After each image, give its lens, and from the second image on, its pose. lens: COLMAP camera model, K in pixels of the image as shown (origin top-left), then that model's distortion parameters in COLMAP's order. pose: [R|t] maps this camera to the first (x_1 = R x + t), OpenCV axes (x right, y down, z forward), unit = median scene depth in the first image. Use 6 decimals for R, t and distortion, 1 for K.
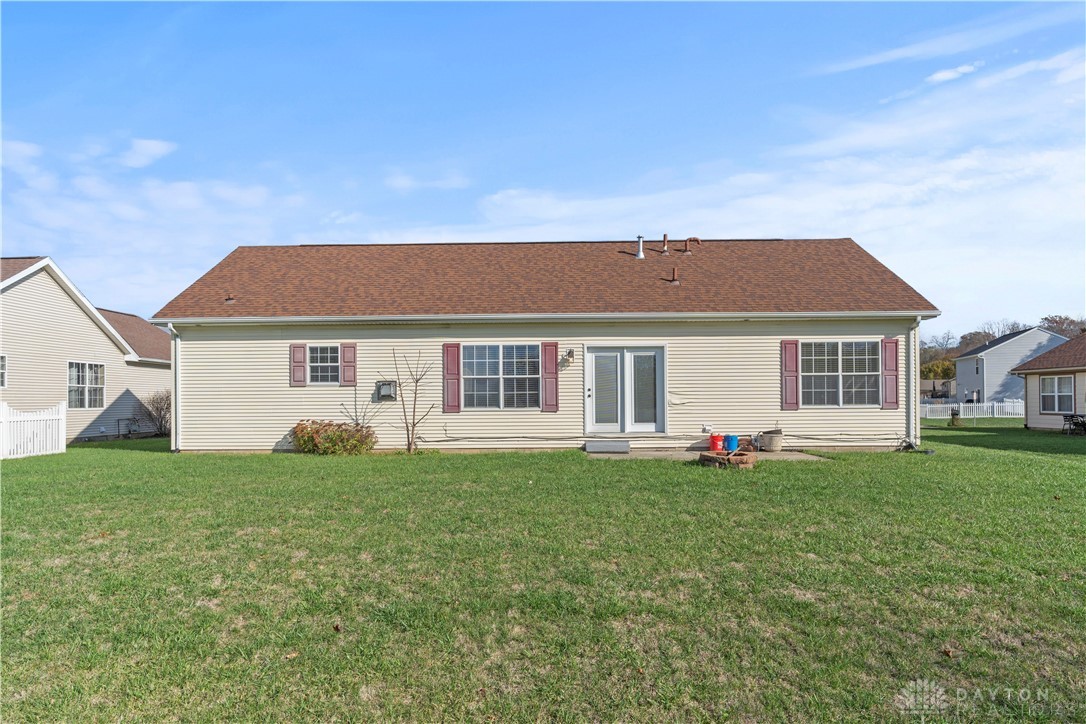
lens RADIAL K [[675.1, 0, 541.8], [0, 675.1, 396.5], [0, 0, 1]] dist [0.005202, 0.000610]
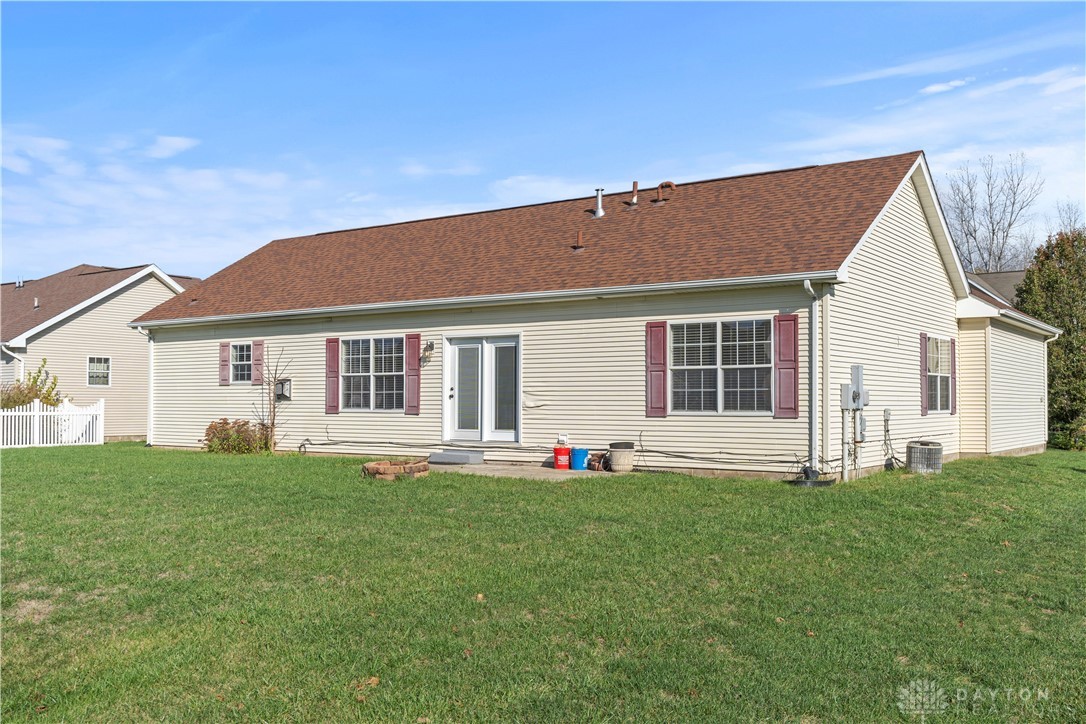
lens RADIAL K [[1016.0, 0, 538.6], [0, 1016.0, 390.9], [0, 0, 1]] dist [0.007125, 0.009799]
pose [[0.826153, 0.002271, -0.563441, 0.876496], [-0.003130, 0.999995, -0.000559, -0.007197], [0.563437, 0.002225, 0.826156, 0.017293]]
